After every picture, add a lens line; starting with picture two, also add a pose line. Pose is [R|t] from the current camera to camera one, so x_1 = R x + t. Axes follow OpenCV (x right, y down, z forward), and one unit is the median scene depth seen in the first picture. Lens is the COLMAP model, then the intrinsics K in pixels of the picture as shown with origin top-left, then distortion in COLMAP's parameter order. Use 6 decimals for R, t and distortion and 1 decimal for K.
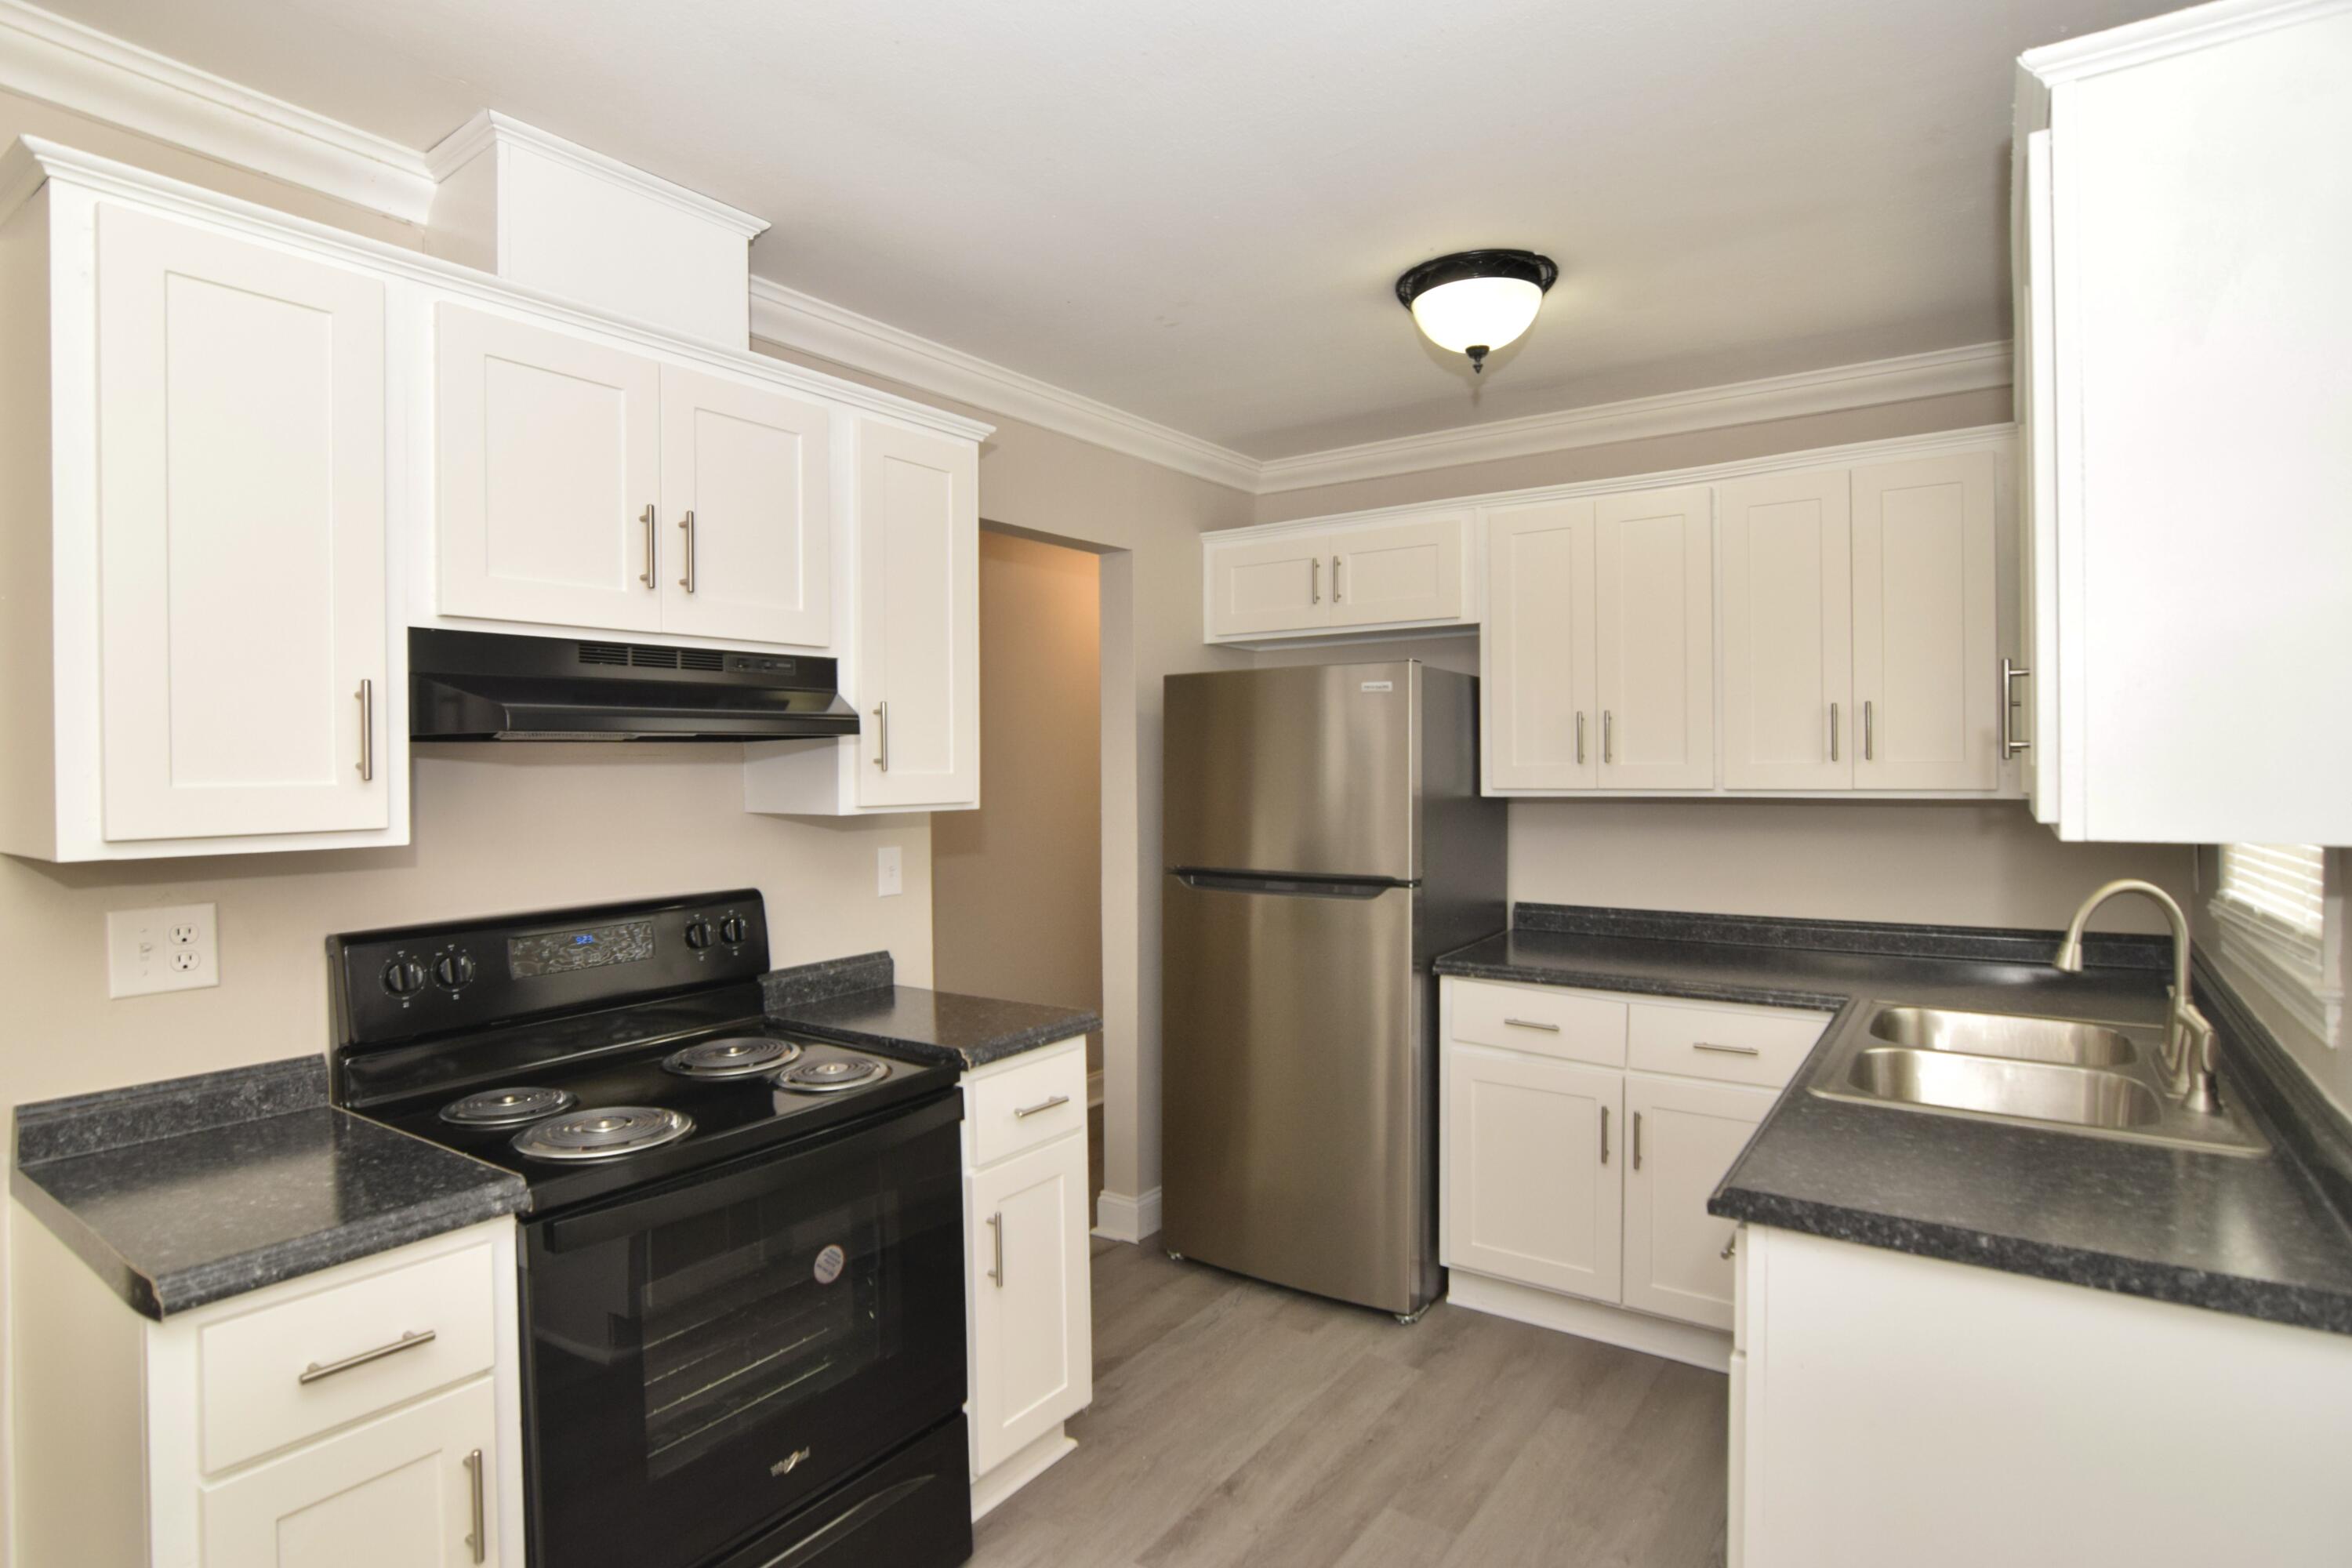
lens RADIAL K [[1212.6, 0, 1174.0], [0, 1212.6, 772.9], [0, 0, 1]] dist [-0.032600, 0.011088]
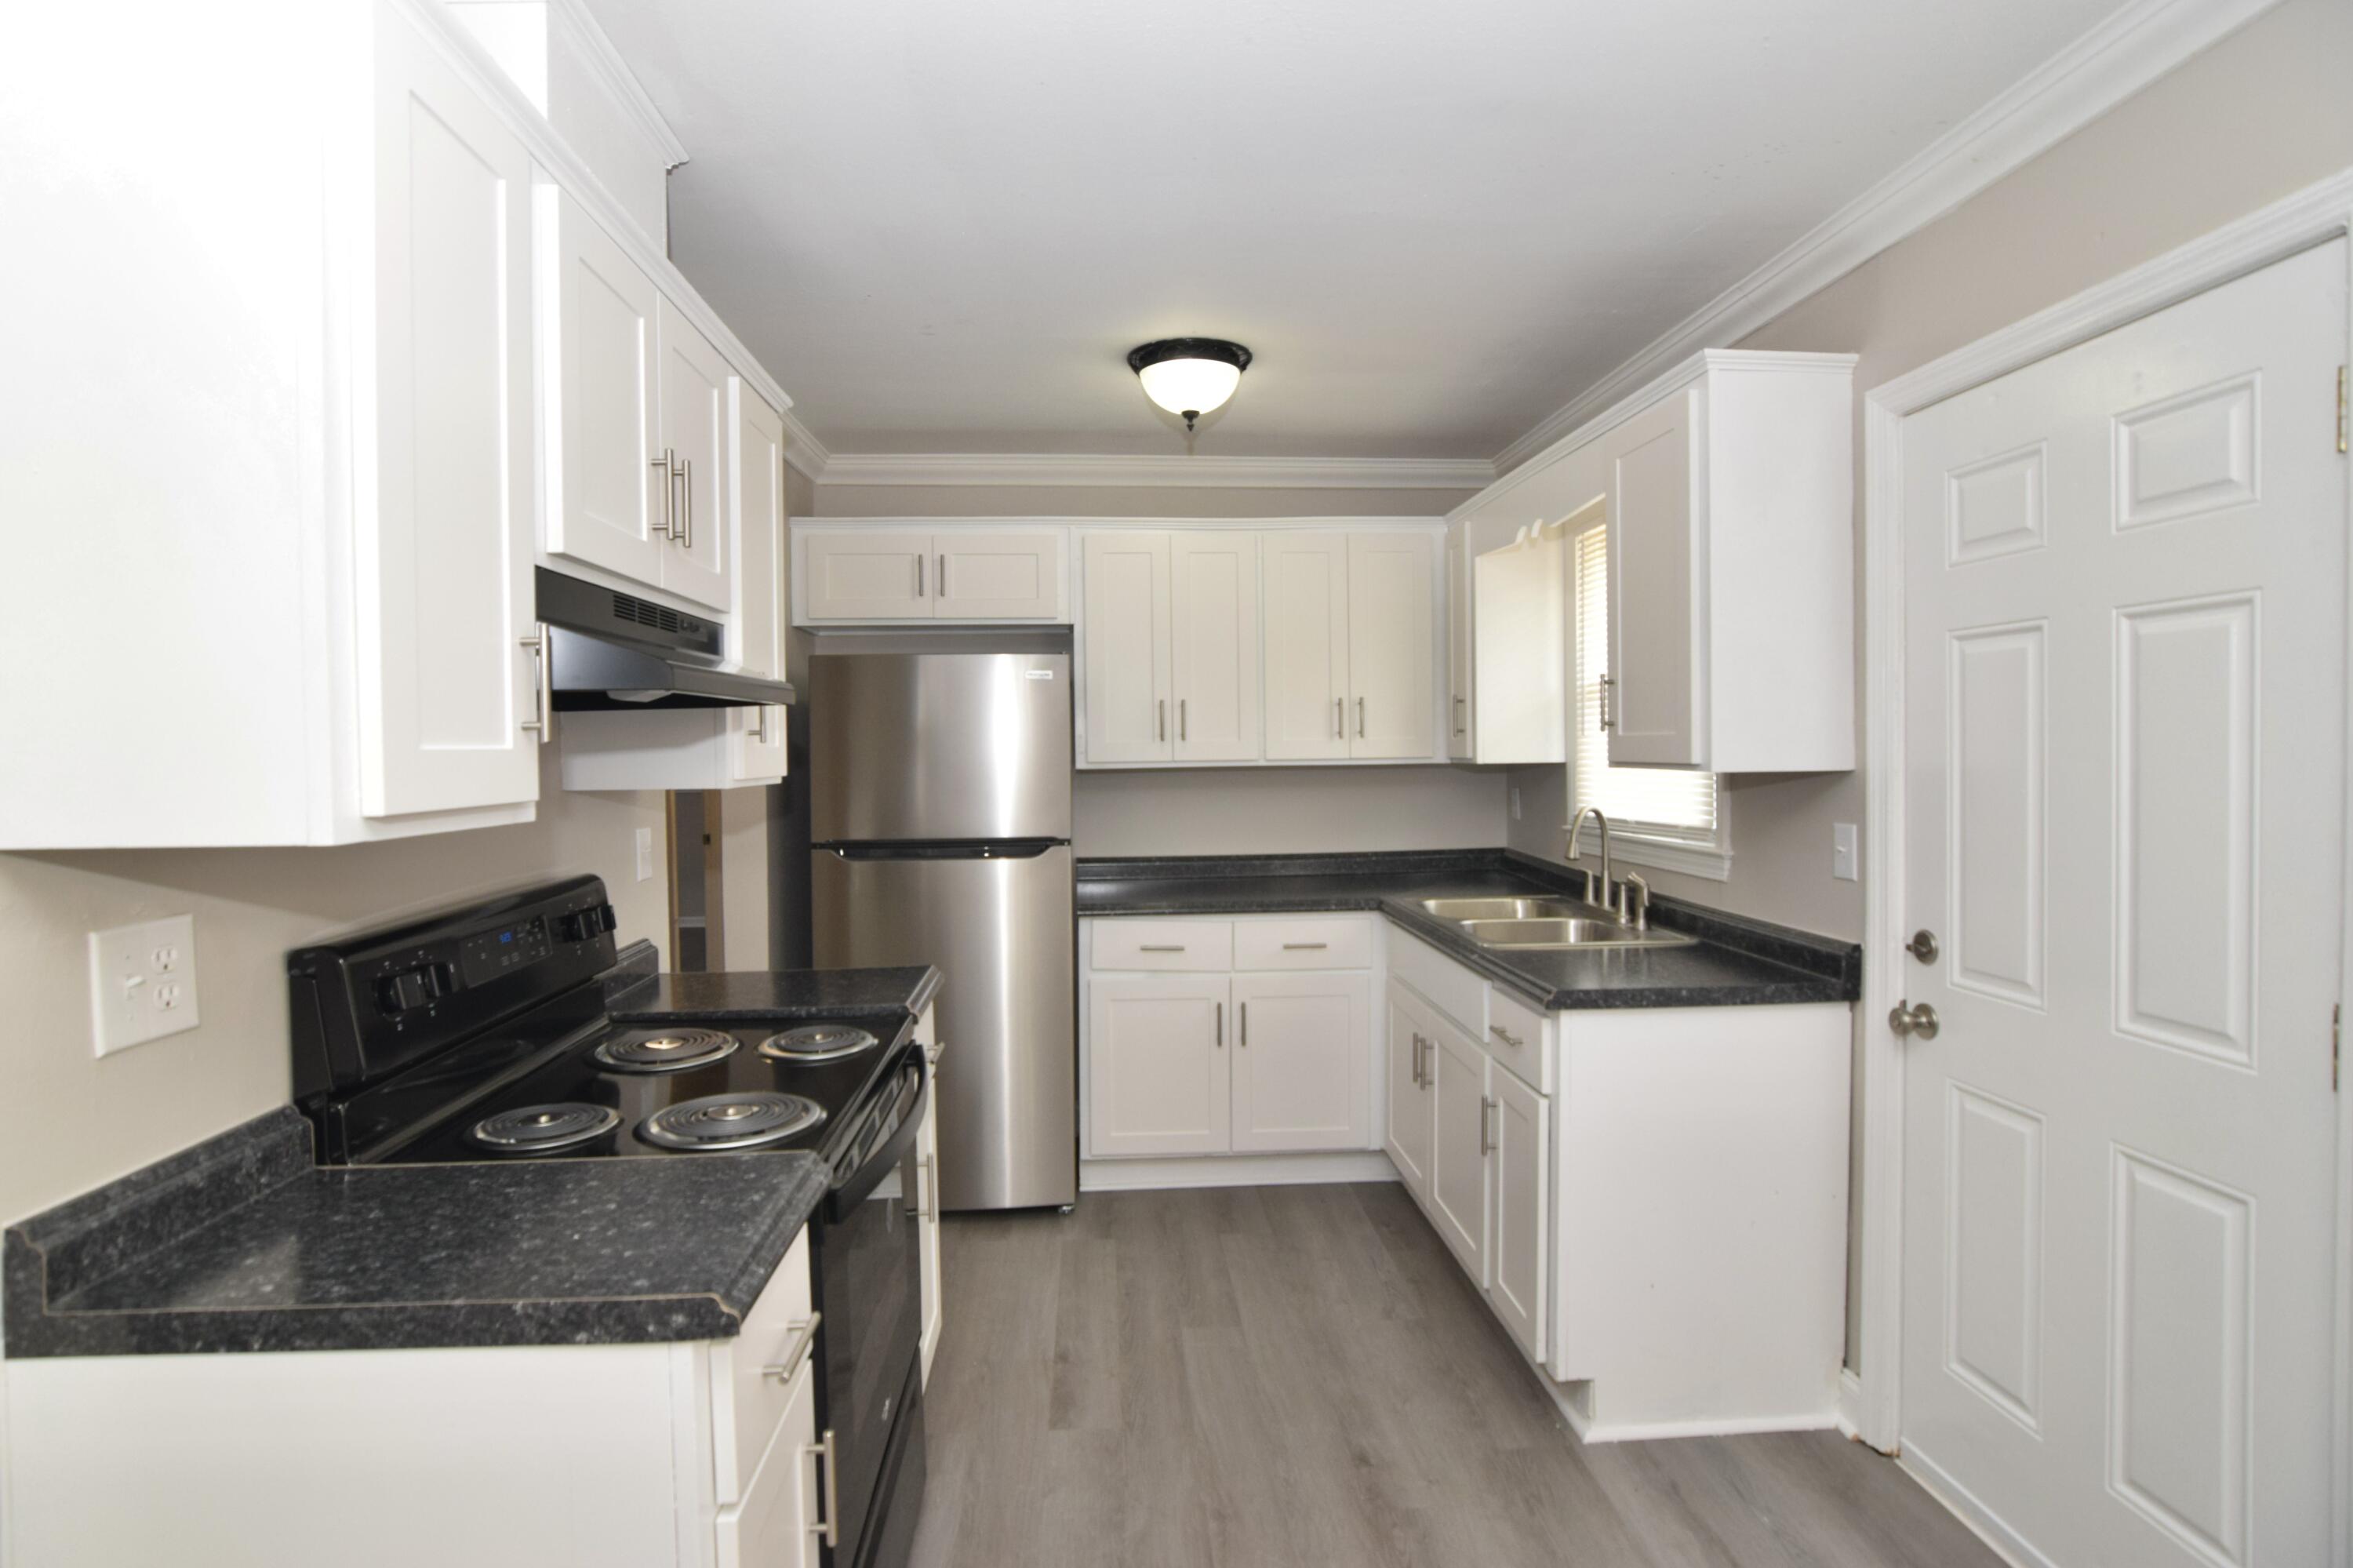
lens RADIAL K [[1168.3, 0, 1159.8], [0, 1168.3, 769.4], [0, 0, 1]] dist [-0.027632, 0.007805]
pose [[0.782456, -0.013035, 0.622570, -0.543467], [0.009956, 0.999915, 0.008423, 0.014726], [-0.622626, -0.000392, 0.782519, 0.056967]]
